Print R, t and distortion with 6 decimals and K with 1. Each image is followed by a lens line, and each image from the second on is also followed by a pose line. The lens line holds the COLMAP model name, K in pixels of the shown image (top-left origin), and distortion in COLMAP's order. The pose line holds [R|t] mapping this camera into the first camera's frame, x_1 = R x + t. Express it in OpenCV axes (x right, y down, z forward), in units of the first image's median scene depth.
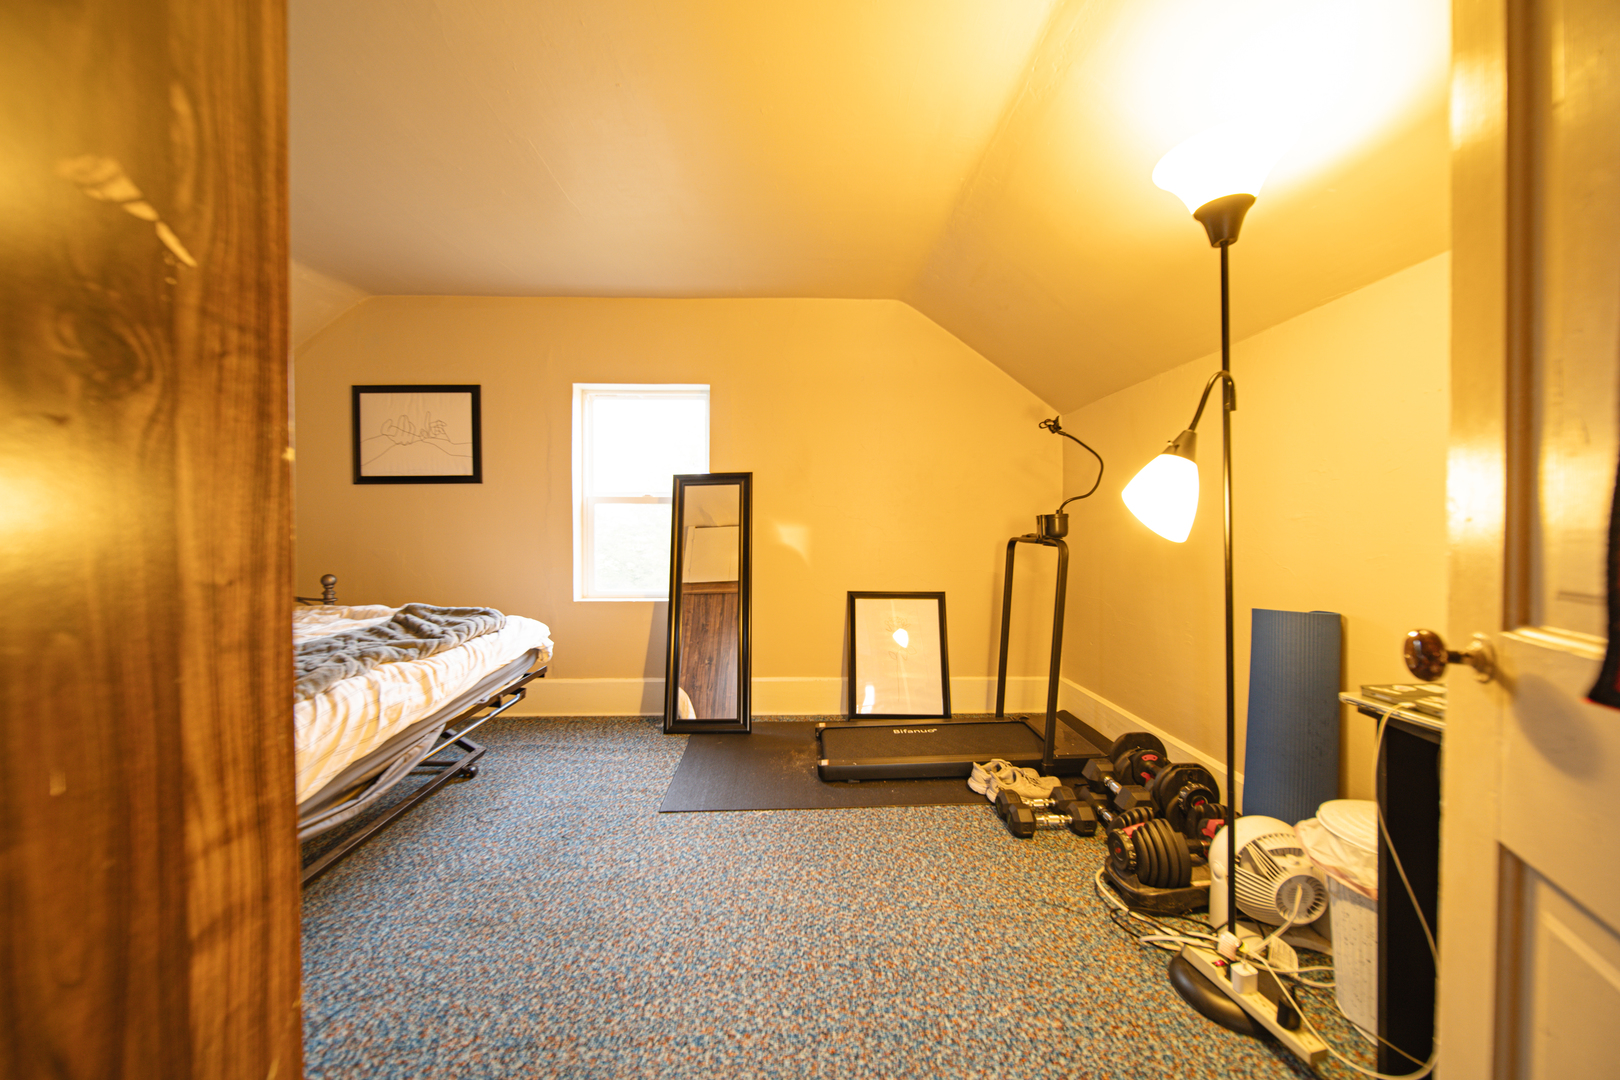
lens RADIAL K [[591.9, 0, 810.0], [0, 591.9, 540.0], [0, 0, 1]] dist [0.000943, 0.000002]
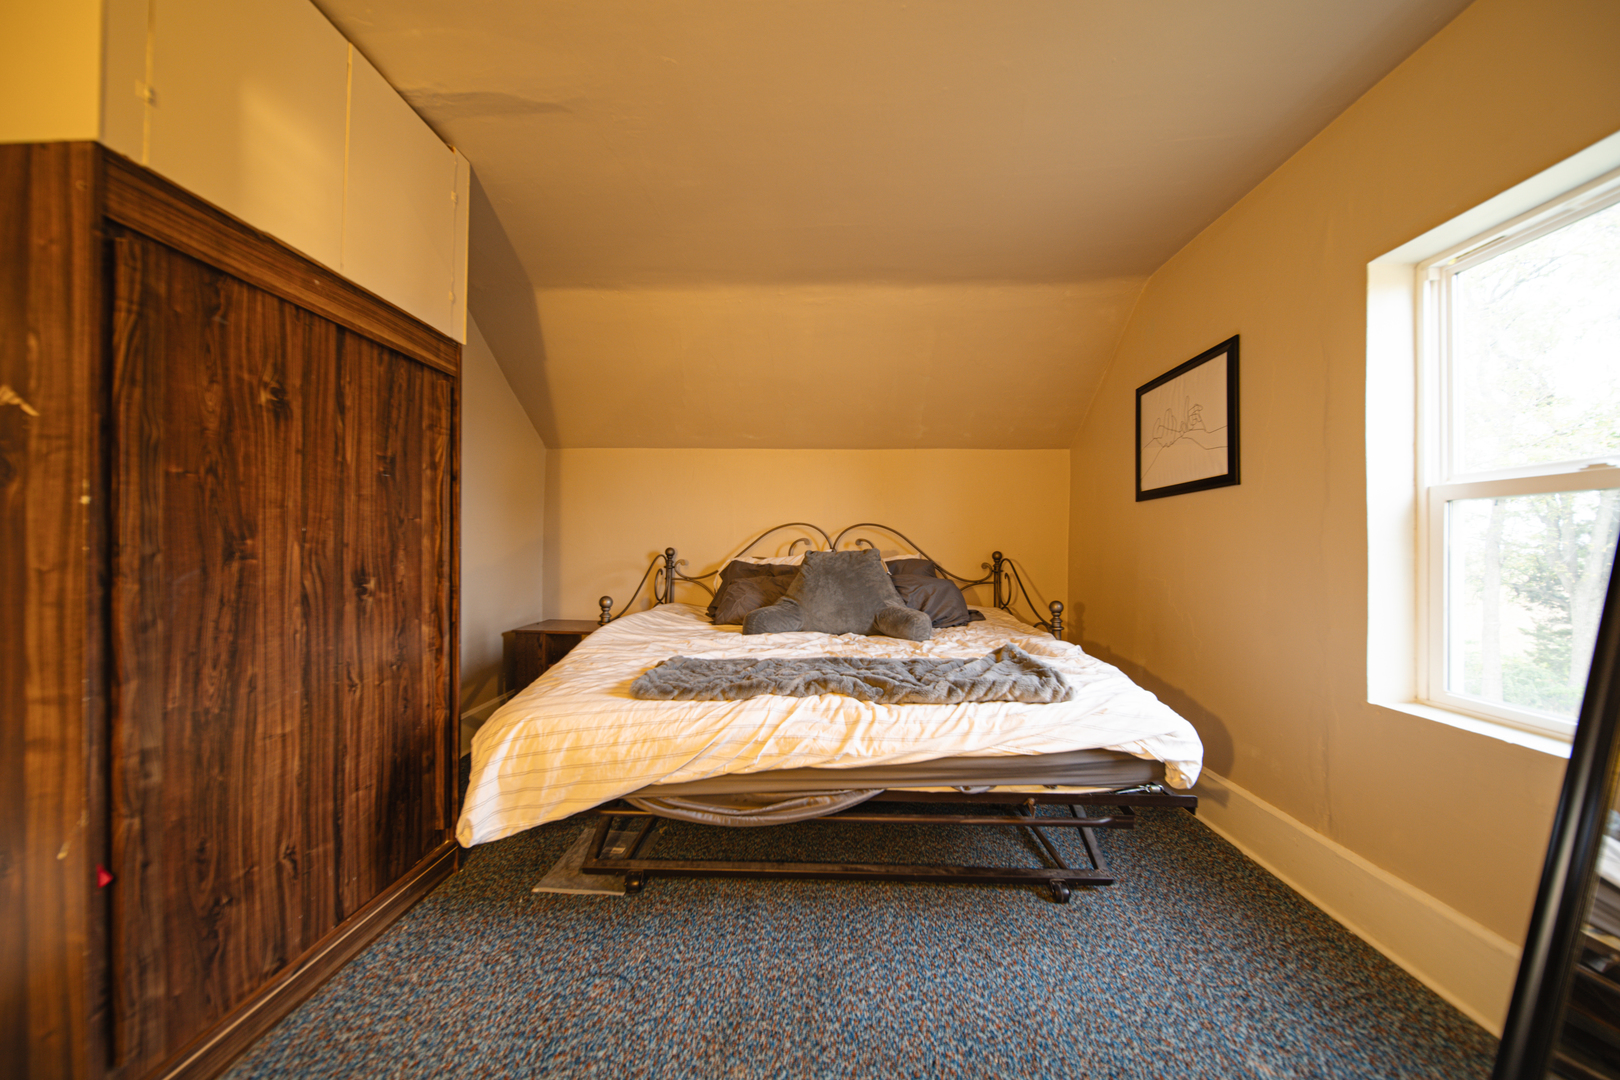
lens RADIAL K [[587.5, 0, 810.4], [0, 587.5, 547.5], [0, 0, 1]] dist [-0.005930, -0.000076]
pose [[-0.068139, -0.004767, -0.997664, 0.244617], [-0.028472, 0.999591, -0.002831, -0.022402], [0.997269, 0.028213, -0.068247, 1.181459]]
